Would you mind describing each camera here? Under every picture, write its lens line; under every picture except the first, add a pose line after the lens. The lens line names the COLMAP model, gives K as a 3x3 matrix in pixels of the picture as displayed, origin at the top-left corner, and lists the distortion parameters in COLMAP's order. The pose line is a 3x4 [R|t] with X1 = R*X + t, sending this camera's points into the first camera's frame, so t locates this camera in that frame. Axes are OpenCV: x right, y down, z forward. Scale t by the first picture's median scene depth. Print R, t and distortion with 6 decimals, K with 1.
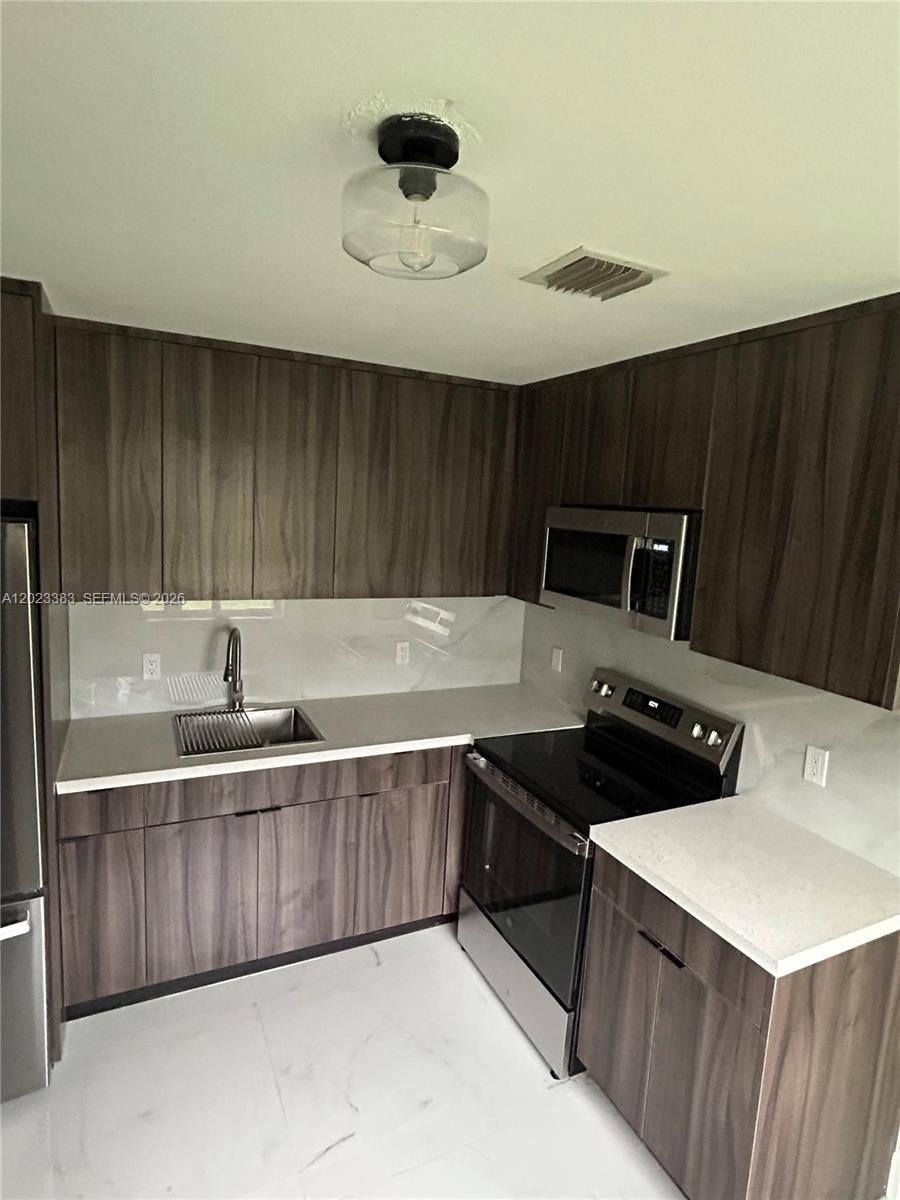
lens RADIAL K [[671.4, 0, 452.6], [0, 671.4, 593.8], [0, 0, 1]] dist [-0.001145, 0.002272]
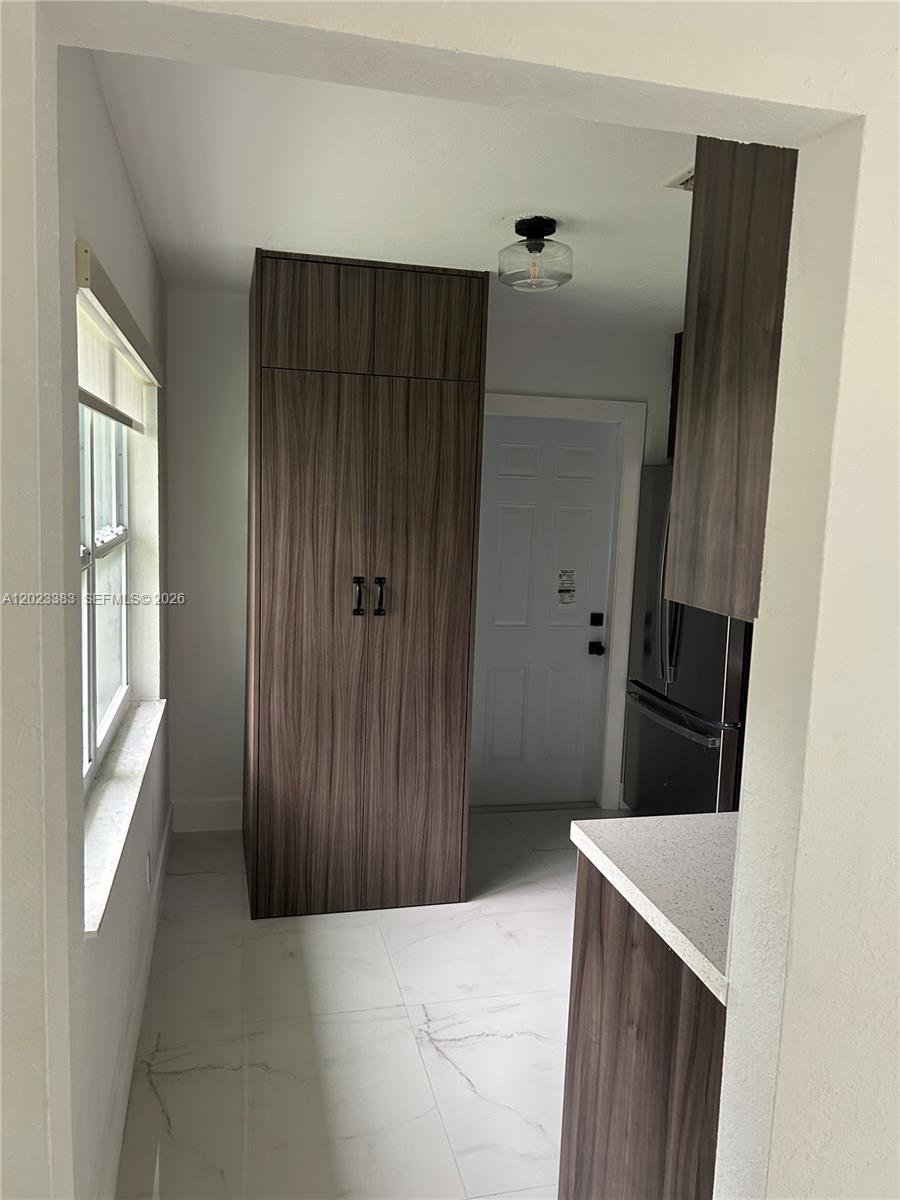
lens RADIAL K [[910.9, 0, 450.0], [0, 910.9, 600.0], [0, 0, 1]] dist [0.144151, 0.000227]
pose [[-0.208113, 0.069995, -0.975597, 1.097617], [-0.188952, 0.975770, 0.110315, 0.059445], [0.959680, 0.207299, -0.189844, 0.598876]]
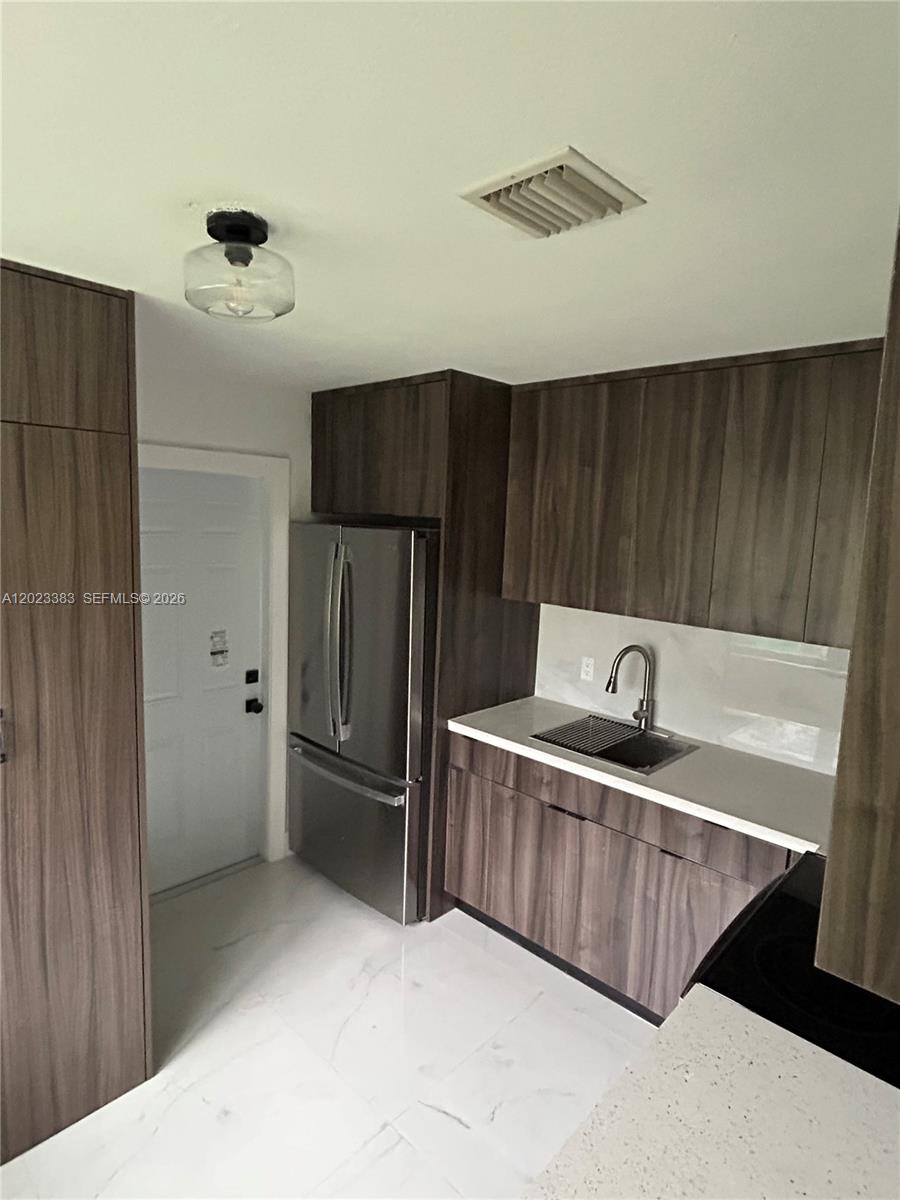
lens RADIAL K [[671.4, 0, 452.6], [0, 671.4, 593.8], [0, 0, 1]] dist [-0.001145, 0.002272]
pose [[0.350974, 0.074494, -0.933417, 0.580284], [-0.151368, 0.988234, 0.021953, -0.007569], [0.924070, 0.133584, 0.358120, 0.403328]]
